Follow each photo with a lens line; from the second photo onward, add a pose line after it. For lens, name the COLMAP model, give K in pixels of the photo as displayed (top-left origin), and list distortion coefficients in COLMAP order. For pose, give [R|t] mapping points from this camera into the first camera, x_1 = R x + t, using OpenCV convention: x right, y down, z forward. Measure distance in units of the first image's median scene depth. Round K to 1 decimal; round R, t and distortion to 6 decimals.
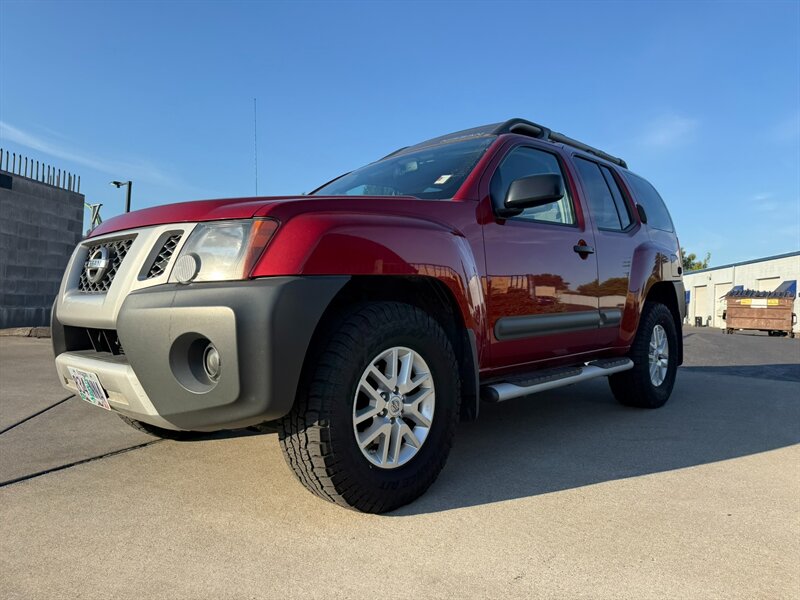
lens RADIAL K [[551.7, 0, 393.0], [0, 551.7, 300.6], [0, 0, 1]] dist [0.079121, -0.120782]
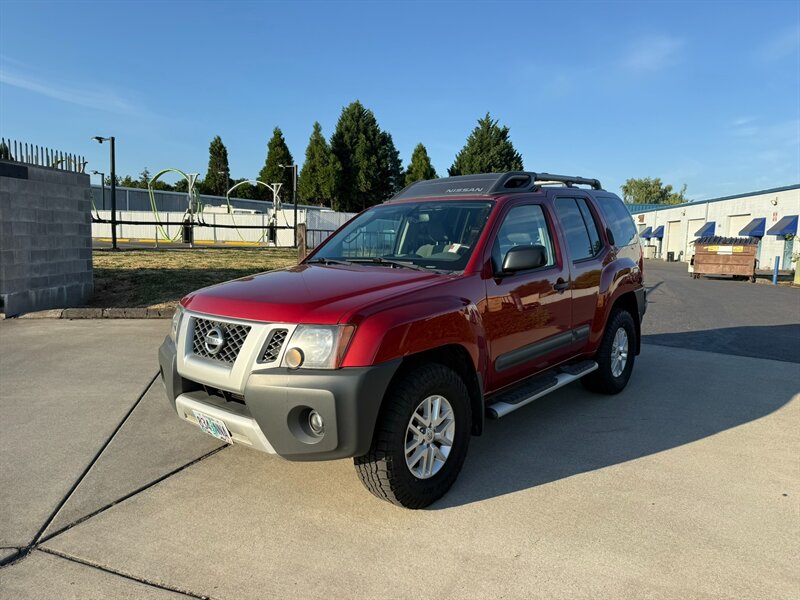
lens RADIAL K [[549.5, 0, 383.4], [0, 549.5, 308.0], [0, 0, 1]] dist [0.114207, -0.182811]
pose [[0.999543, -0.019591, 0.023018, -0.116883], [0.016301, 0.990665, 0.135341, -0.276105], [-0.025455, -0.134904, 0.990532, -0.313893]]
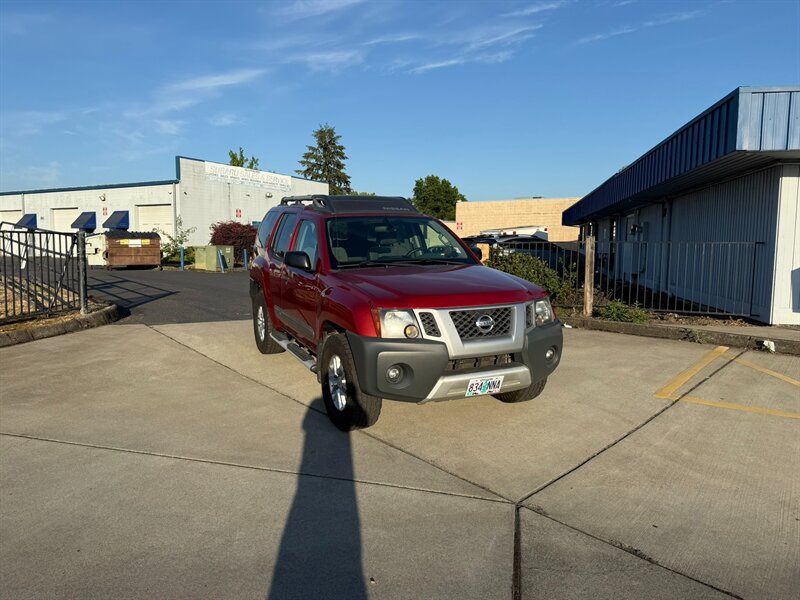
lens RADIAL K [[579.7, 0, 376.3], [0, 579.7, 308.6], [0, 0, 1]] dist [0.071434, -0.115132]
pose [[0.366312, -0.141097, 0.919732, -2.116550], [-0.005462, 0.988093, 0.153760, -0.354424], [-0.930476, -0.061348, 0.361180, 0.540402]]
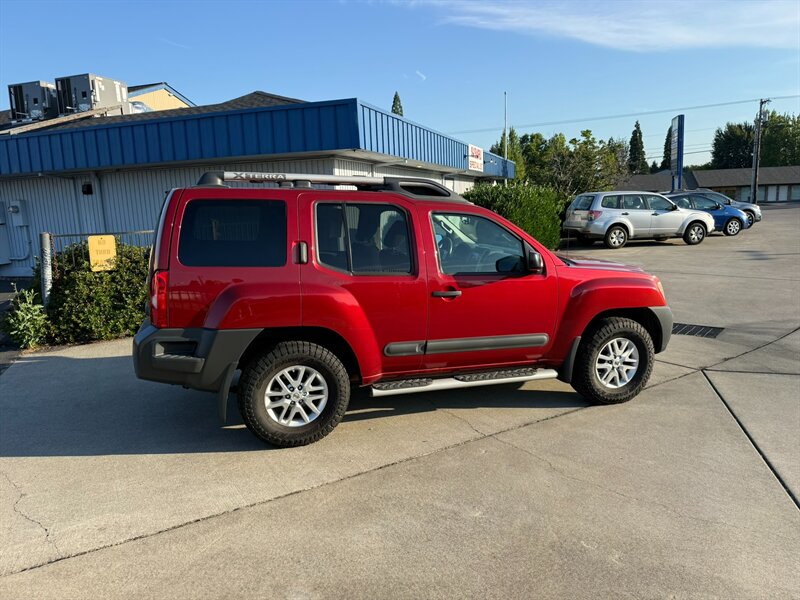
lens RADIAL K [[582.7, 0, 425.2], [0, 582.7, 301.1], [0, 0, 1]] dist [0.004240, -0.009823]
pose [[-0.911619, -0.085272, 0.402095, -0.685649], [-0.012111, 0.983392, 0.181089, -0.401853], [-0.410859, 0.160215, -0.897511, 3.336864]]
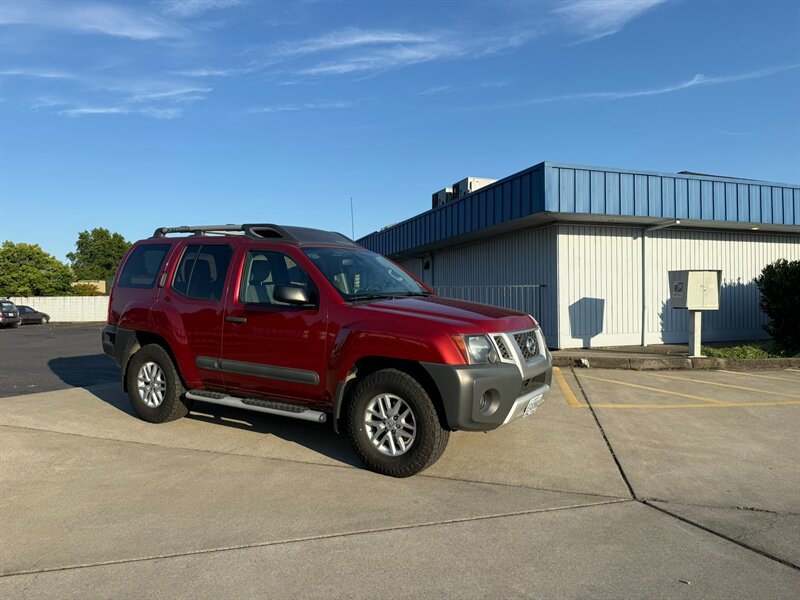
lens RADIAL K [[590.3, 0, 403.5], [0, 590.3, 306.6], [0, 0, 1]] dist [0.046916, -0.072542]
pose [[-0.215270, -0.044089, 0.975559, -2.133120], [-0.009243, 0.999028, 0.043110, -0.246253], [-0.976511, 0.000263, -0.215468, 1.626759]]
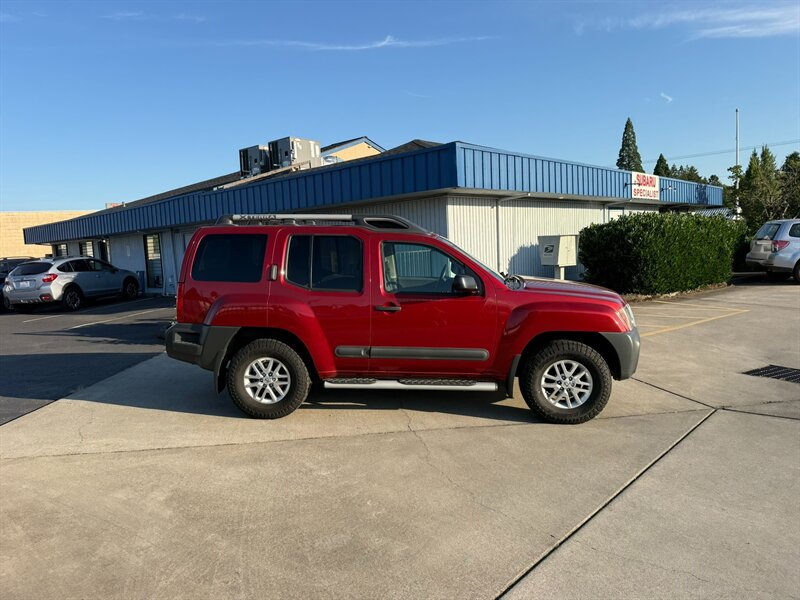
lens RADIAL K [[590.3, 0, 403.5], [0, 590.3, 306.6], [0, 0, 1]] dist [0.046916, -0.072542]
pose [[-0.658609, -0.091988, 0.746842, -1.671733], [0.010311, 0.991303, 0.131191, -0.396849], [-0.752415, 0.094105, -0.651933, 3.094340]]
